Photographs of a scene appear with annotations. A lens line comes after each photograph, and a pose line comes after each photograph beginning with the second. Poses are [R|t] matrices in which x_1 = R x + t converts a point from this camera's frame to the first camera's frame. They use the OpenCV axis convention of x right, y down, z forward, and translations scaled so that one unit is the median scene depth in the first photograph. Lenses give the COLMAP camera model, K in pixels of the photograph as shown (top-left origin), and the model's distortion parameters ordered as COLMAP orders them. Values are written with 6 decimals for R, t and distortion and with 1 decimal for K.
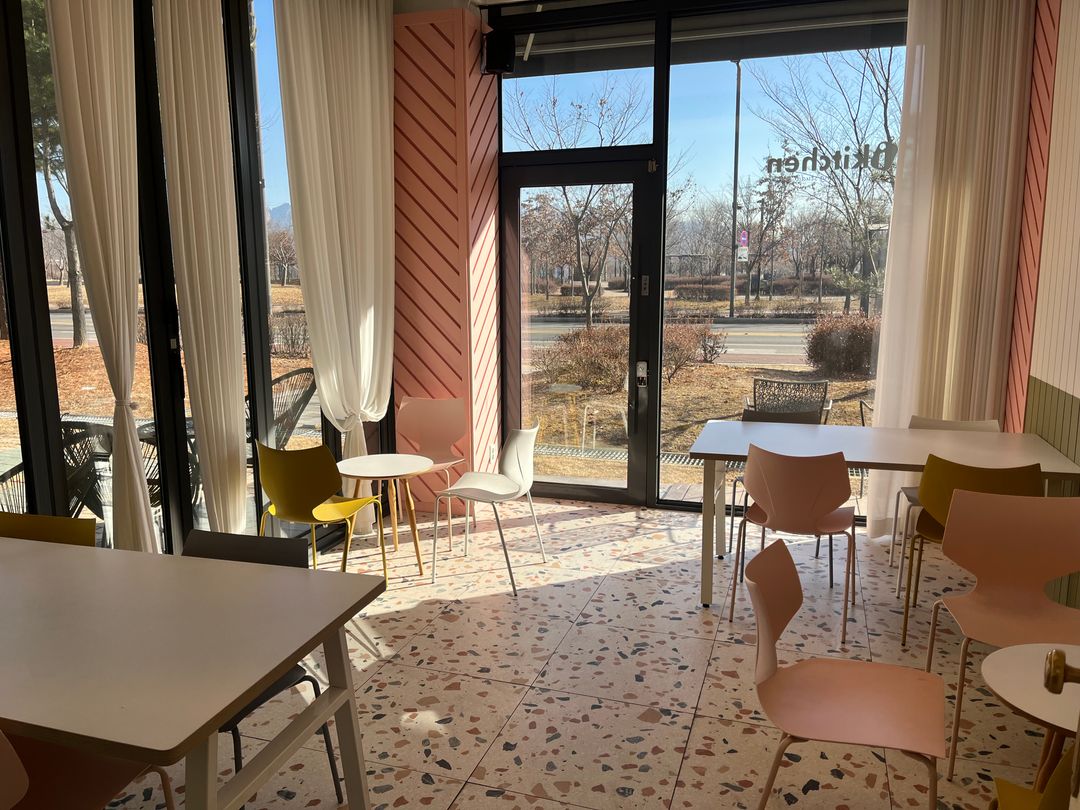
lens RADIAL K [[819.4, 0, 540.4], [0, 819.4, 402.1], [0, 0, 1]] dist [0.014583, 0.005632]
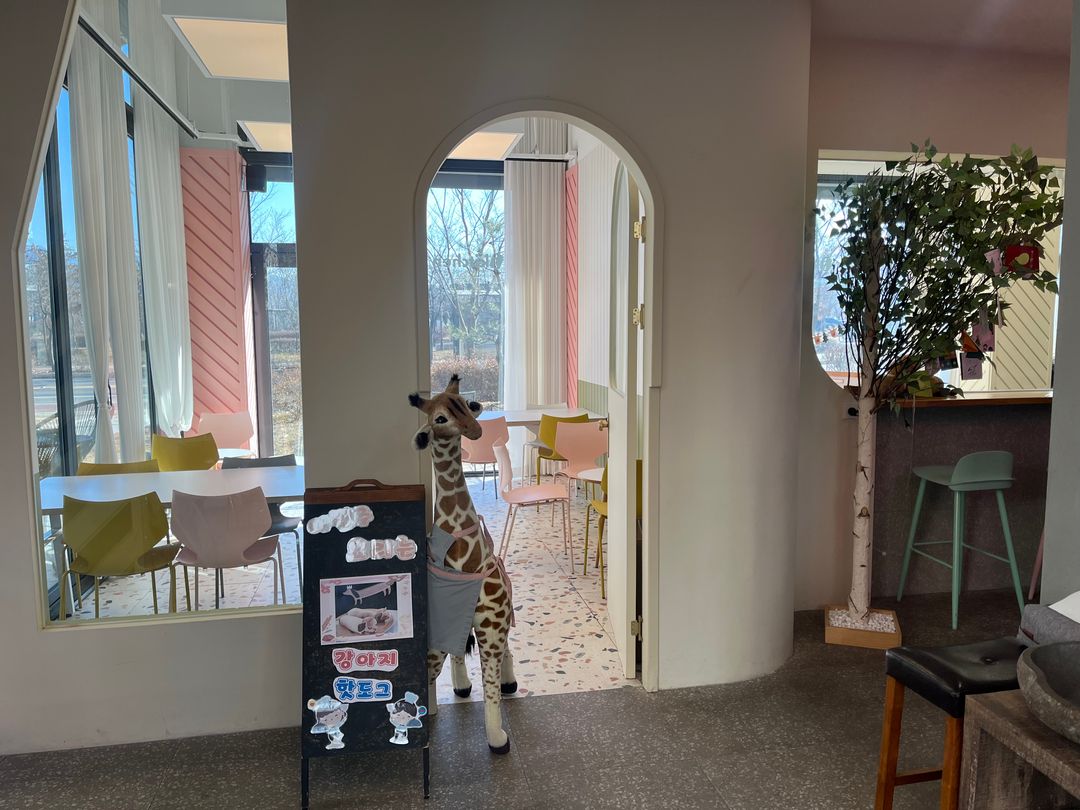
lens RADIAL K [[819.4, 0, 539.7], [0, 819.4, 405.7], [0, 0, 1]] dist [0.014583, 0.005632]
pose [[0.872120, -0.052011, 0.486520, -0.364936], [0.081903, 0.995823, -0.040358, 0.087020], [-0.482389, 0.075044, 0.872737, -0.542952]]
